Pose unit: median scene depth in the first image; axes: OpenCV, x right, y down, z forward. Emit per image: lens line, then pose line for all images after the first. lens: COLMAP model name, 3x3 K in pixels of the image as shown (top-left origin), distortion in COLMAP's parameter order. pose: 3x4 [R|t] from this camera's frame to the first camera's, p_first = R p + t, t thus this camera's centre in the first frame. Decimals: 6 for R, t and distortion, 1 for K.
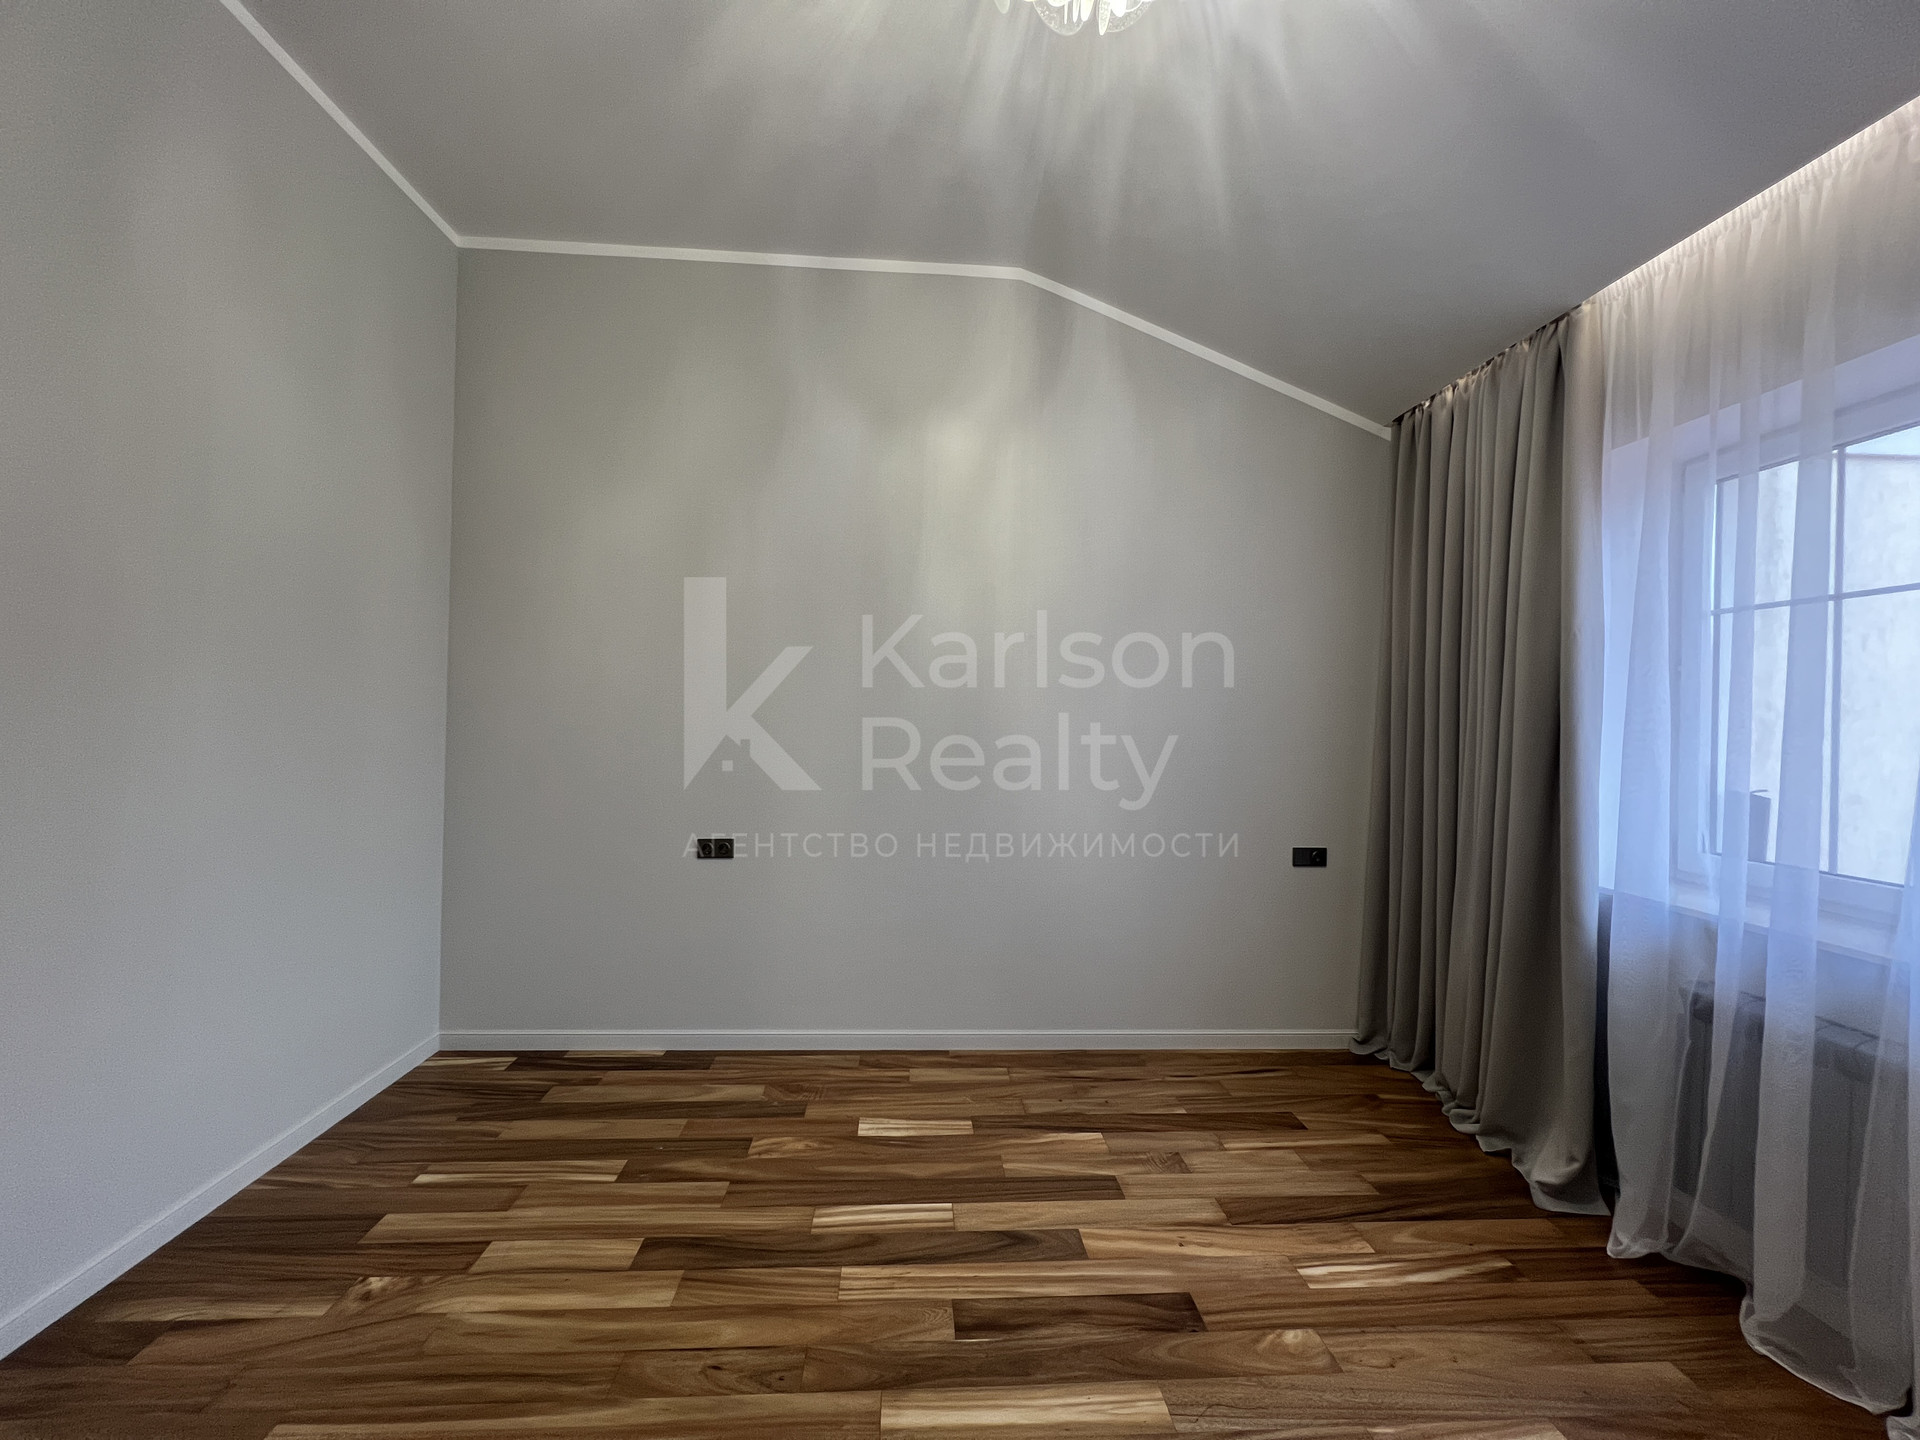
lens RADIAL K [[765.6, 0, 959.8], [0, 765.6, 722.1], [0, 0, 1]] dist [-0.003173, 0.001481]
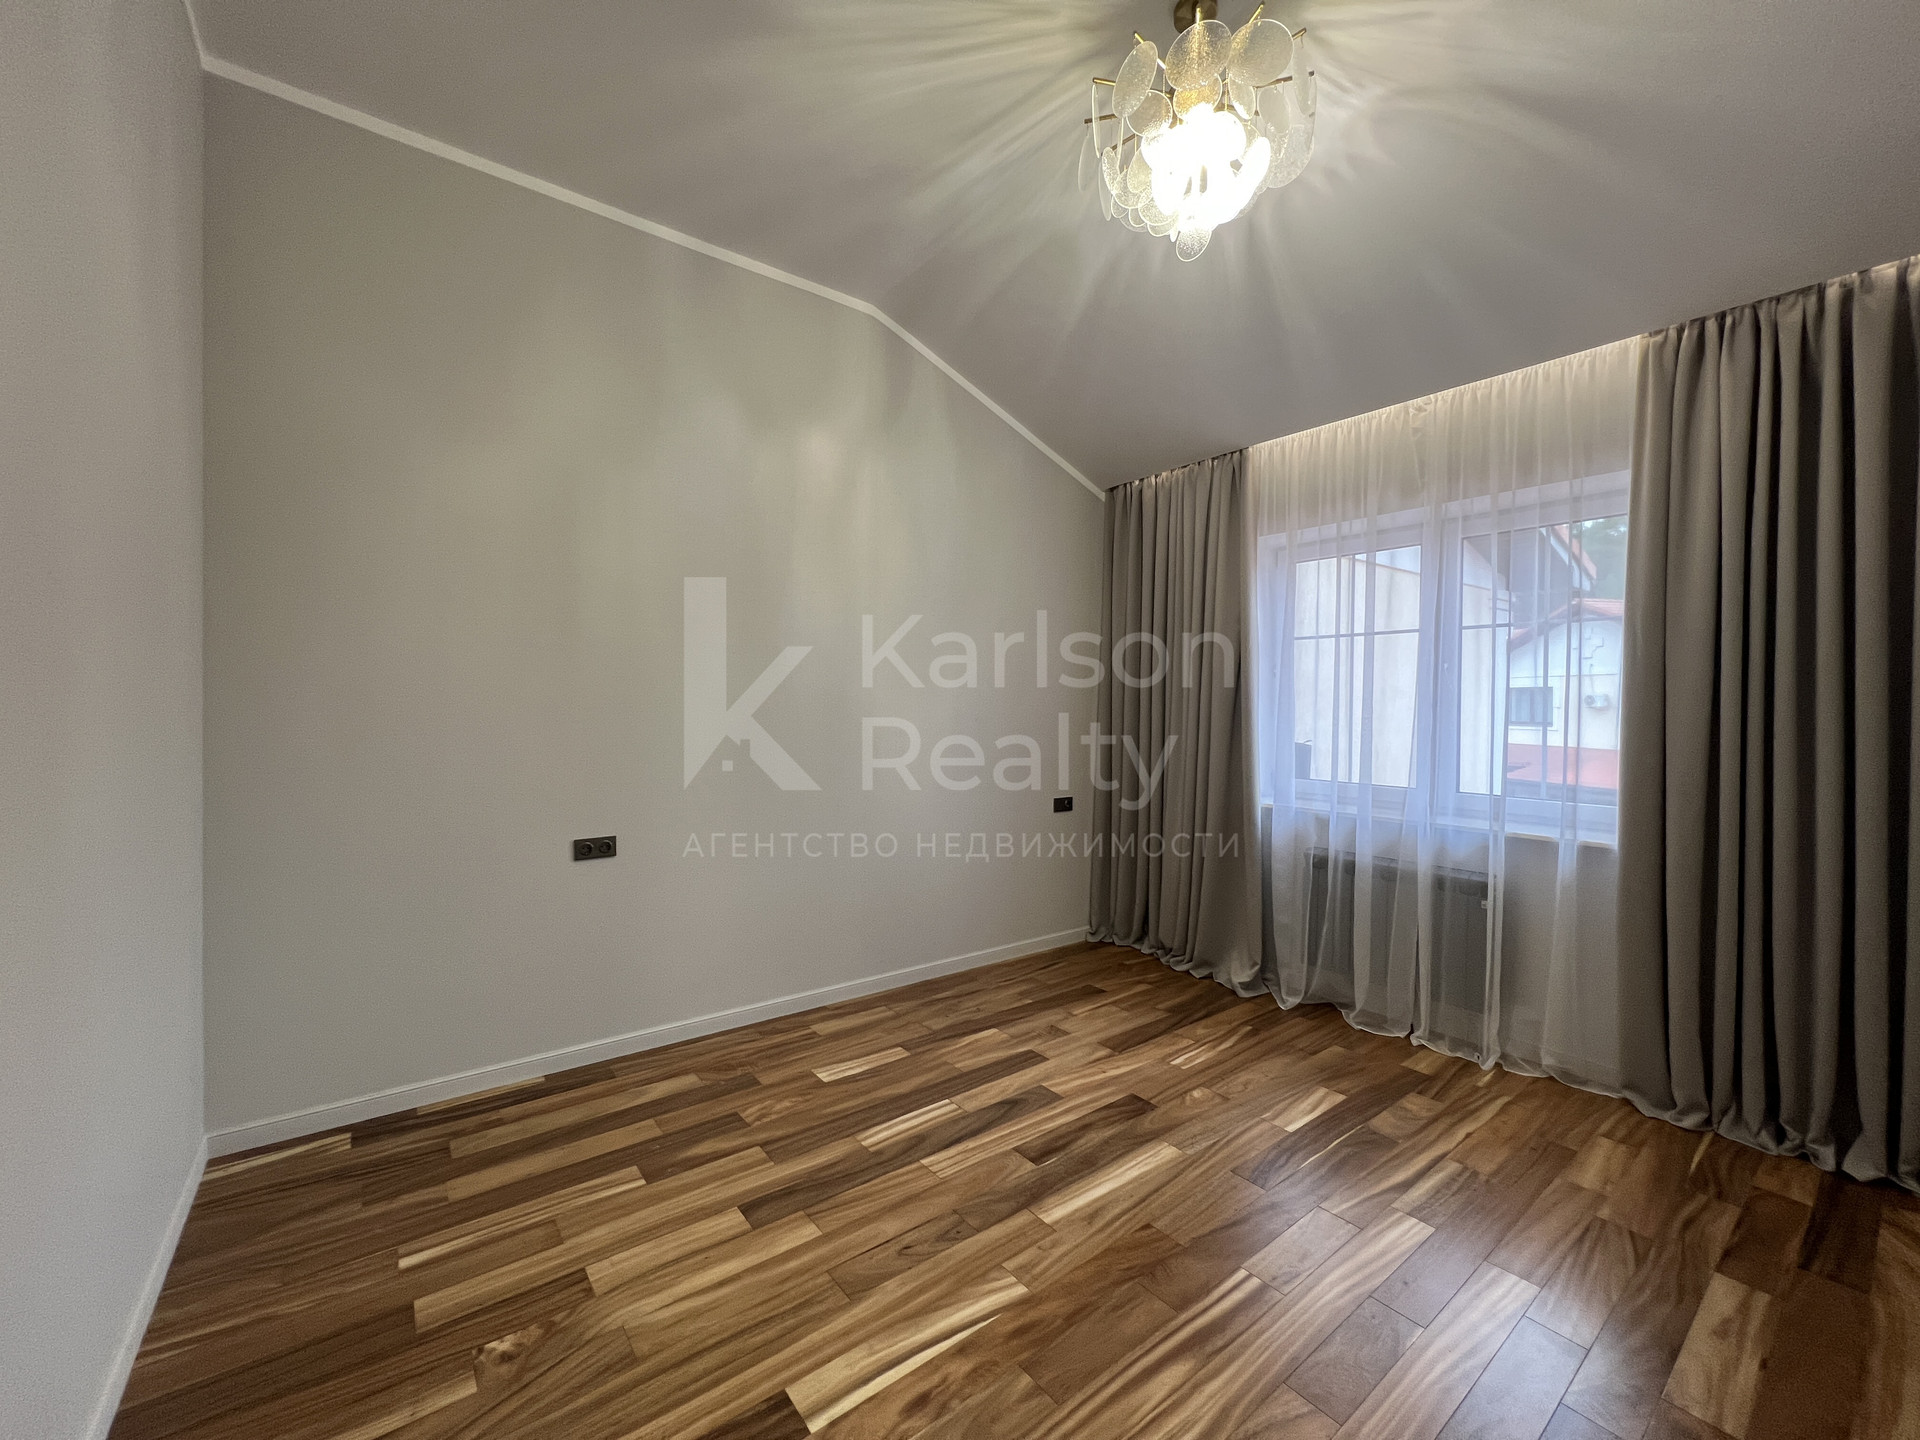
lens RADIAL K [[765.6, 0, 962.4], [0, 765.6, 719.1], [0, 0, 1]] dist [-0.003173, 0.001481]
pose [[0.831380, -0.022835, 0.555235, -0.589878], [0.008520, 0.999562, 0.028352, -0.019242], [-0.555639, -0.018840, 0.831210, -0.028899]]
